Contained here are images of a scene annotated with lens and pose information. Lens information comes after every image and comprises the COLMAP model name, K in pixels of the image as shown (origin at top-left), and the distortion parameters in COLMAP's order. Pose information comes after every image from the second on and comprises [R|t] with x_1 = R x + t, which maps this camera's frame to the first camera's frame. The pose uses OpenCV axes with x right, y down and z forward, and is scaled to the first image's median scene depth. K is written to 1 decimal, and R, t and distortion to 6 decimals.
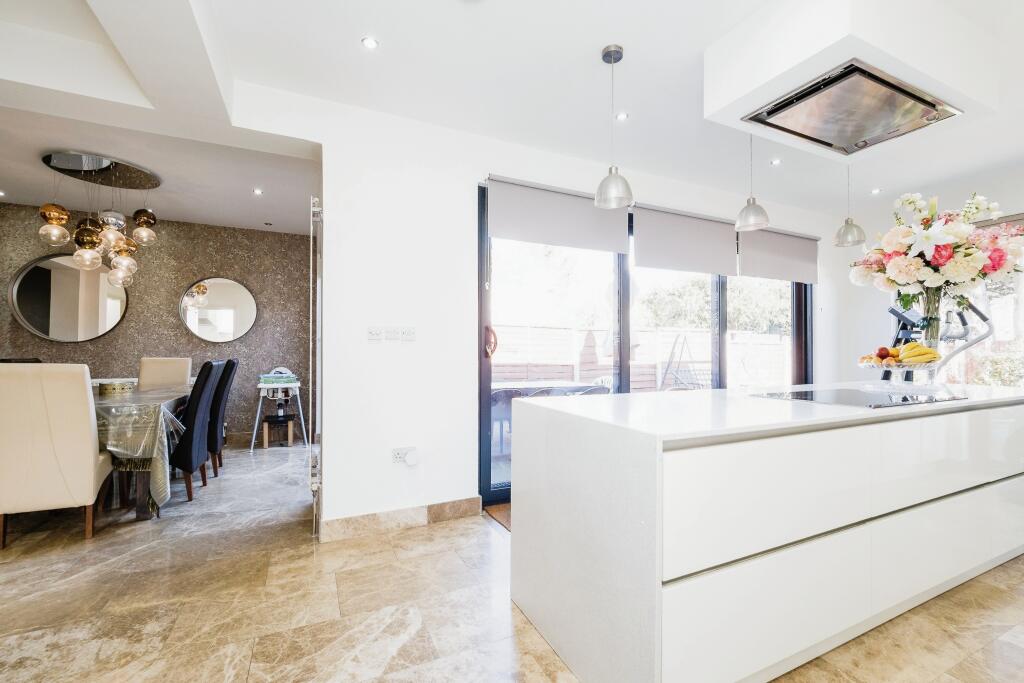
lens RADIAL K [[434.8, 0, 510.9], [0, 434.8, 350.8], [0, 0, 1]] dist [-0.001209, 0.000083]
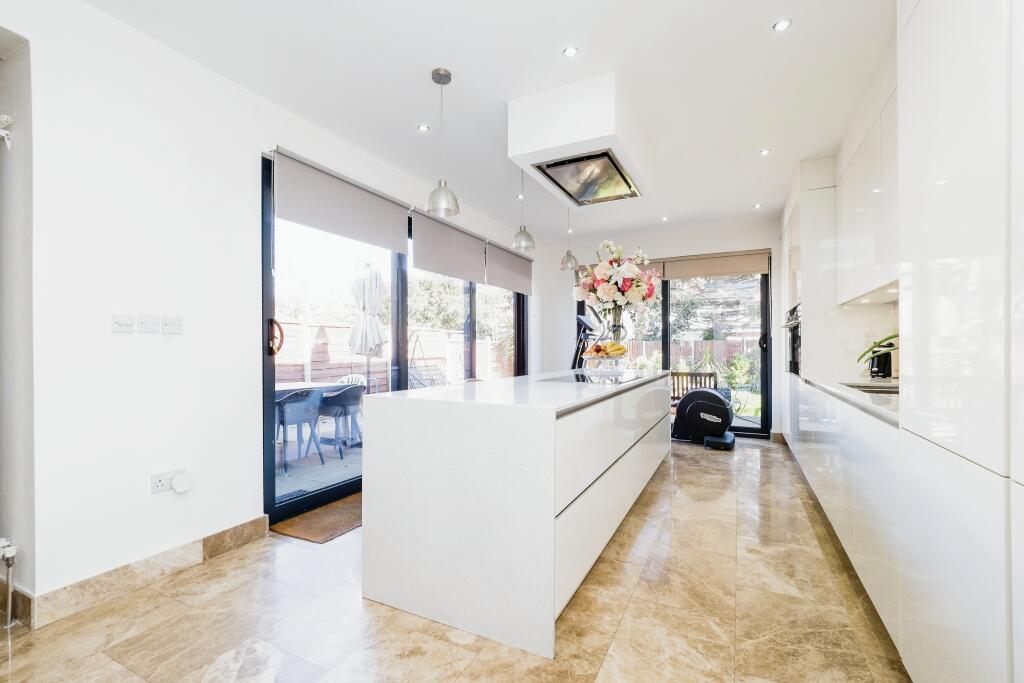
lens RADIAL K [[444.6, 0, 512.6], [0, 444.6, 351.9], [0, 0, 1]] dist [-0.000805, -0.000140]
pose [[0.796143, -0.005666, 0.605082, -0.252832], [0.001804, 0.999974, 0.006990, 0.004253], [-0.605106, -0.004474, 0.796132, -0.005695]]
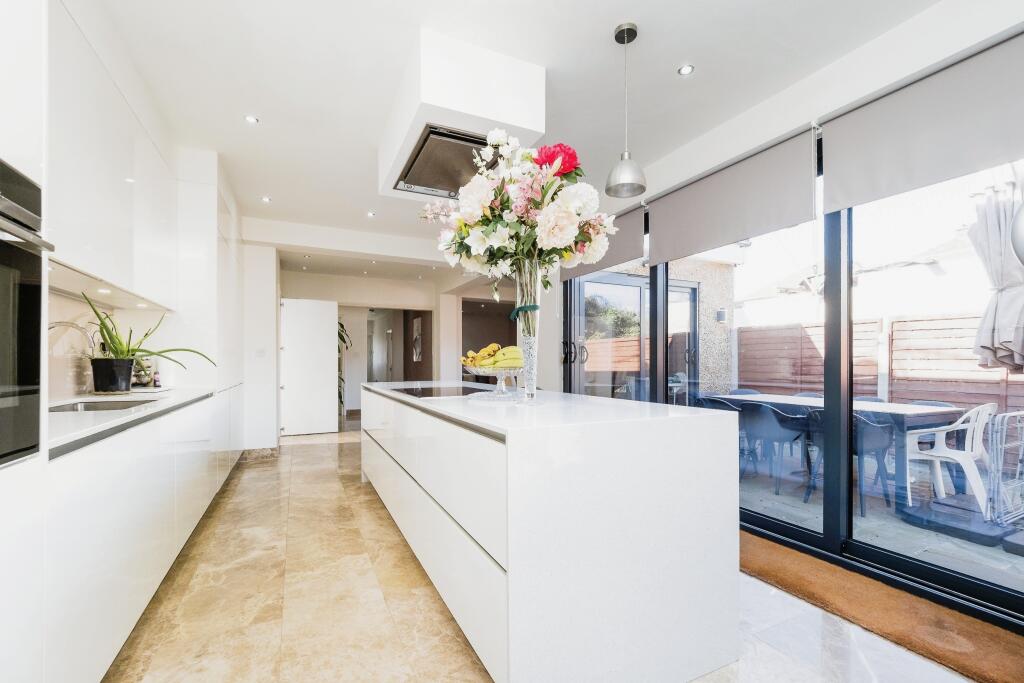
lens RADIAL K [[434.8, 0, 510.9], [0, 434.8, 350.8], [0, 0, 1]] dist [-0.001209, 0.000083]
pose [[0.005086, -0.026844, -0.999627, 1.661793], [0.001013, 0.999639, -0.026839, 0.014559], [0.999987, -0.000876, 0.005111, 0.945127]]
